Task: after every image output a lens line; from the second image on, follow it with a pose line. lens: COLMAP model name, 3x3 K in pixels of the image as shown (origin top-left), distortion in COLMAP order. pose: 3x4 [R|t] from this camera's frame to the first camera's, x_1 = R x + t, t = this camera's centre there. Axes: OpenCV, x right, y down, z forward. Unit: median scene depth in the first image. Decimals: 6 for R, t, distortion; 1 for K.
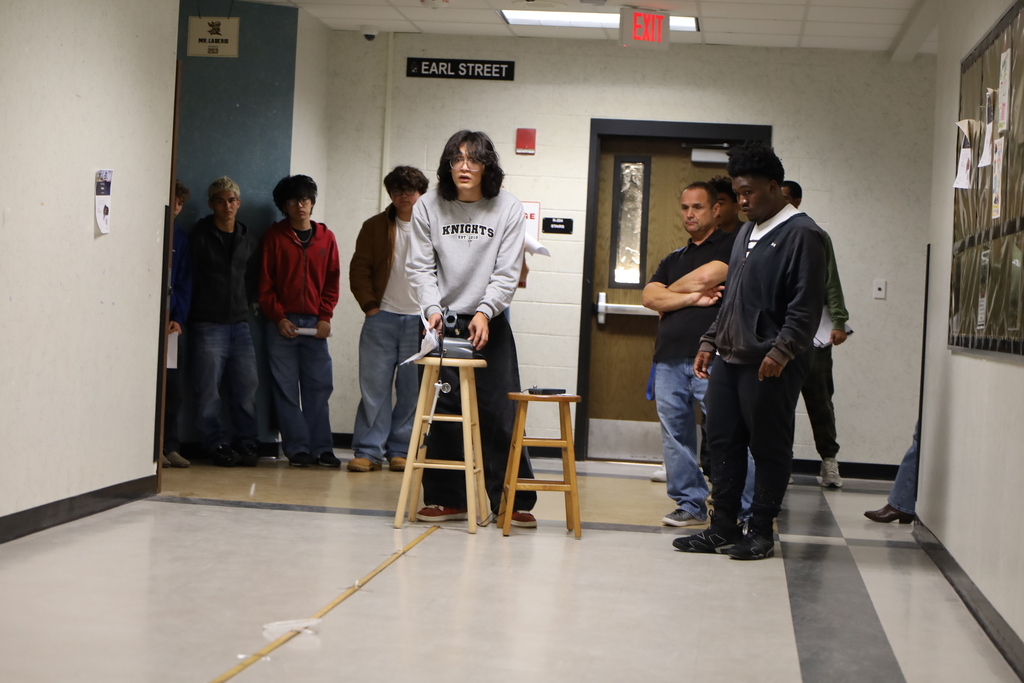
lens RADIAL K [[2036.5, 0, 515.6], [0, 2036.5, 342.3], [0, 0, 1]] dist [-0.130598, 0.000000]
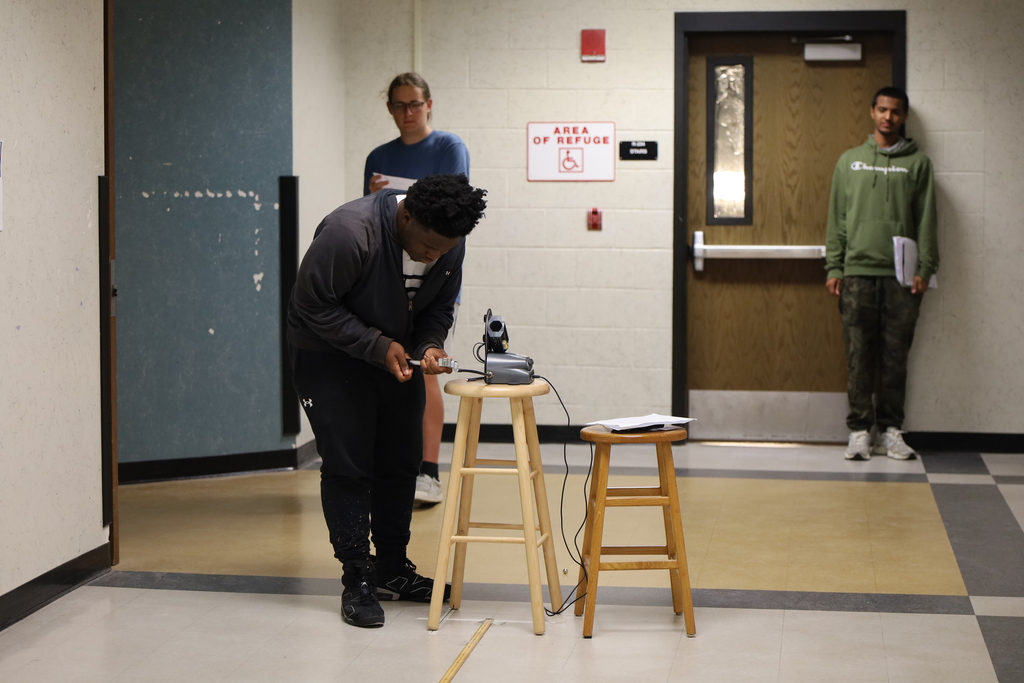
lens RADIAL K [[2036.5, 0, 499.1], [0, 2036.5, 331.5], [0, 0, 1]] dist [-0.130598, 0.000000]
pose [[0.997666, -0.046037, -0.050426, 0.003241], [0.048751, 0.997351, 0.053986, -0.032457], [0.047807, -0.056319, 0.997268, 0.206433]]
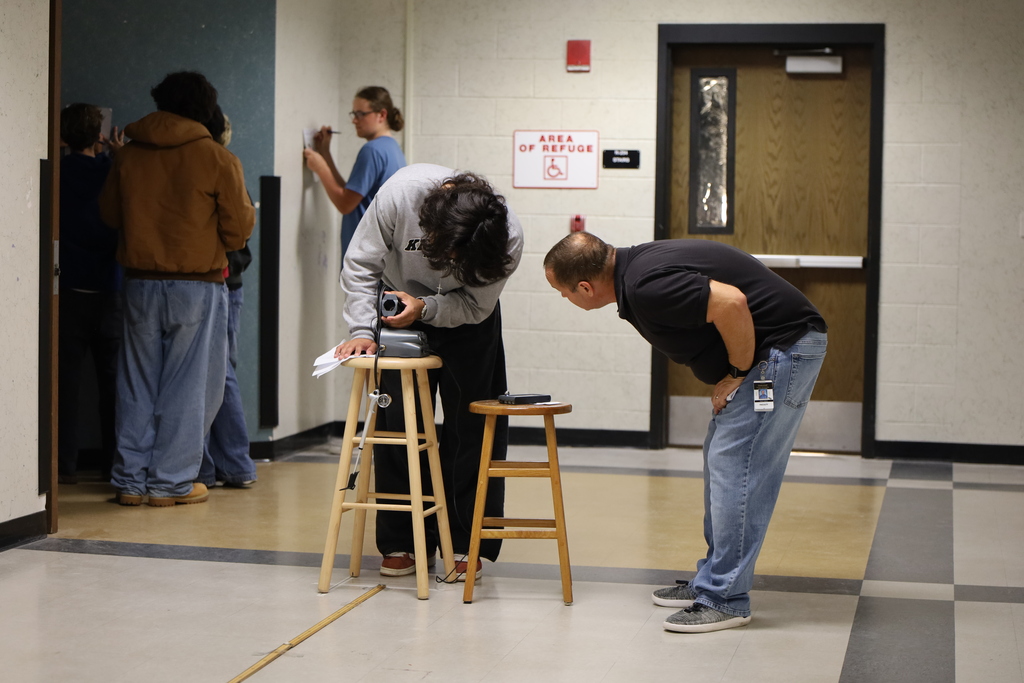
lens RADIAL K [[2036.5, 0, 504.8], [0, 2036.5, 338.4], [0, 0, 1]] dist [-0.130598, 0.000000]
pose [[0.993923, -0.027980, -0.106458, 0.058557], [0.031707, 0.998936, 0.033480, -0.014759], [0.105408, -0.036652, 0.993753, 0.192581]]
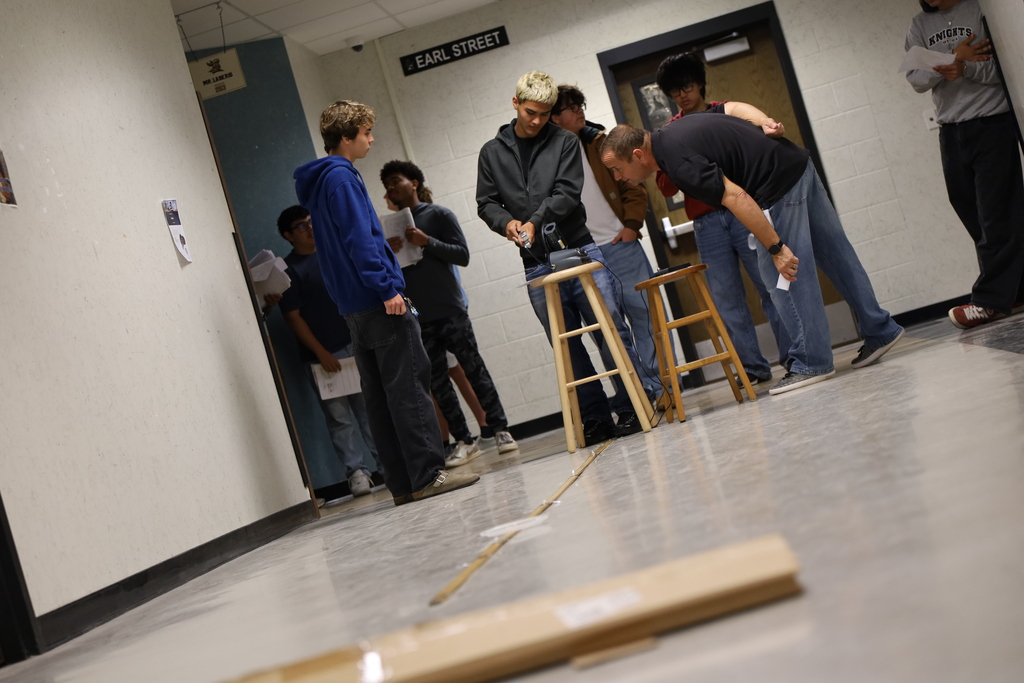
lens RADIAL K [[2036.5, 0, 500.6], [0, 2036.5, 345.7], [0, 0, 1]] dist [-0.130598, 0.000000]
pose [[0.945103, -0.326631, -0.009628, -0.043395], [0.325997, 0.944479, -0.041059, 0.048604], [0.022504, 0.035666, 0.999110, 0.020750]]
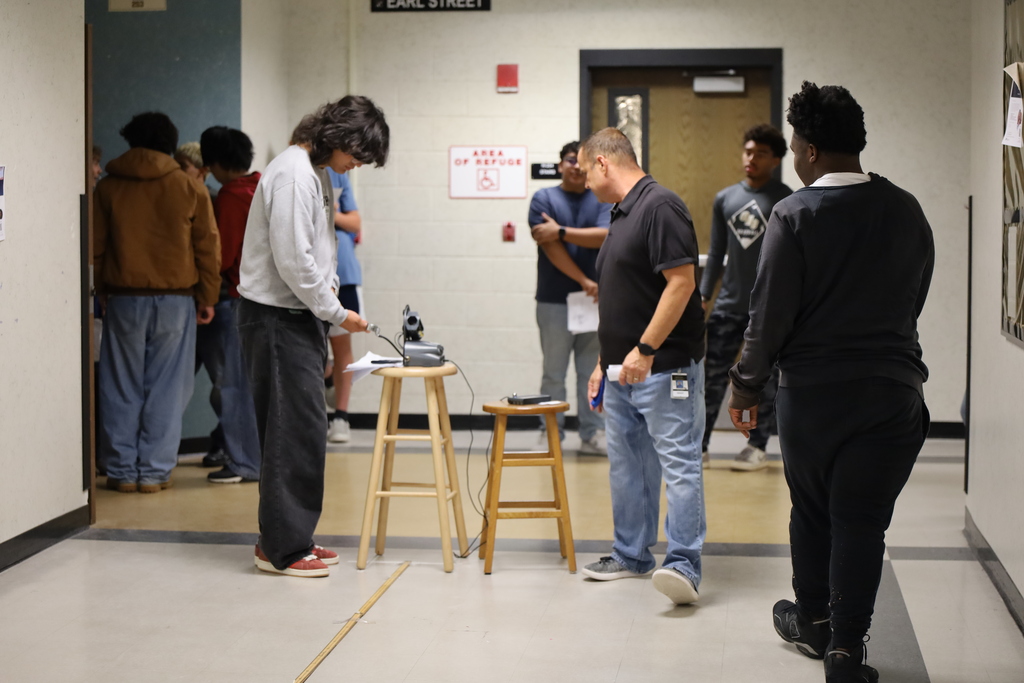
lens RADIAL K [[2036.5, 0, 510.4], [0, 2036.5, 317.8], [0, 0, 1]] dist [-0.130598, 0.000000]
pose [[0.998770, -0.047002, -0.015809, 0.015436], [0.047629, 0.997985, 0.041917, -0.031255], [0.013807, -0.042619, 0.998996, 0.104116]]
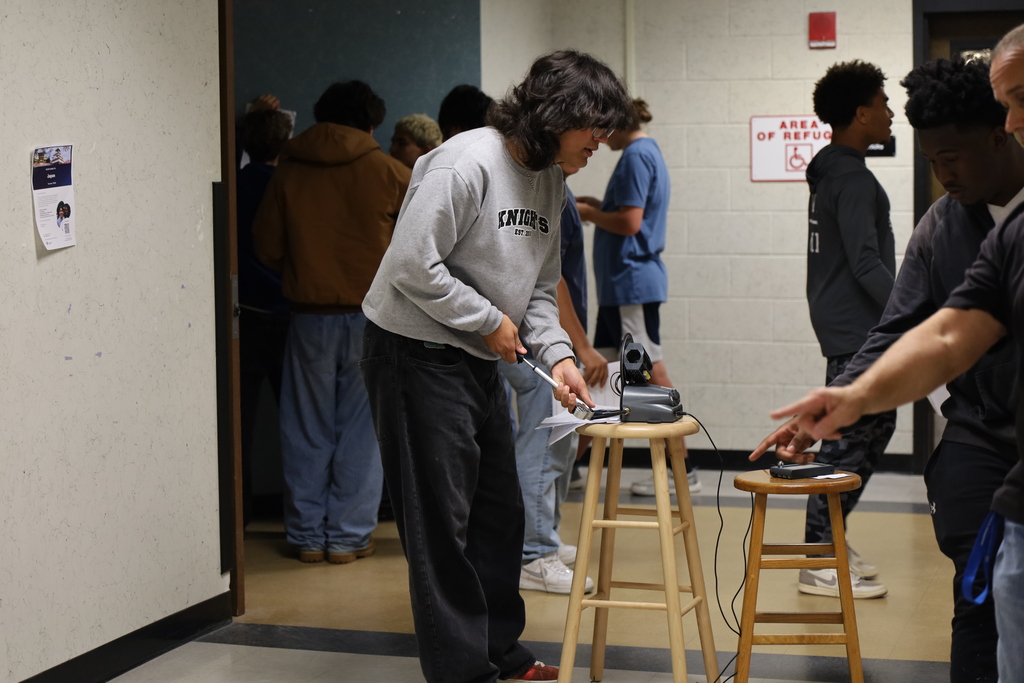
lens RADIAL K [[2036.5, 0, 502.6], [0, 2036.5, 321.3], [0, 0, 1]] dist [-0.130598, 0.000000]
pose [[0.977345, -0.048651, -0.205985, 0.036625], [0.058119, 0.997501, 0.040164, -0.032251], [0.203517, -0.051226, 0.977730, 0.280424]]
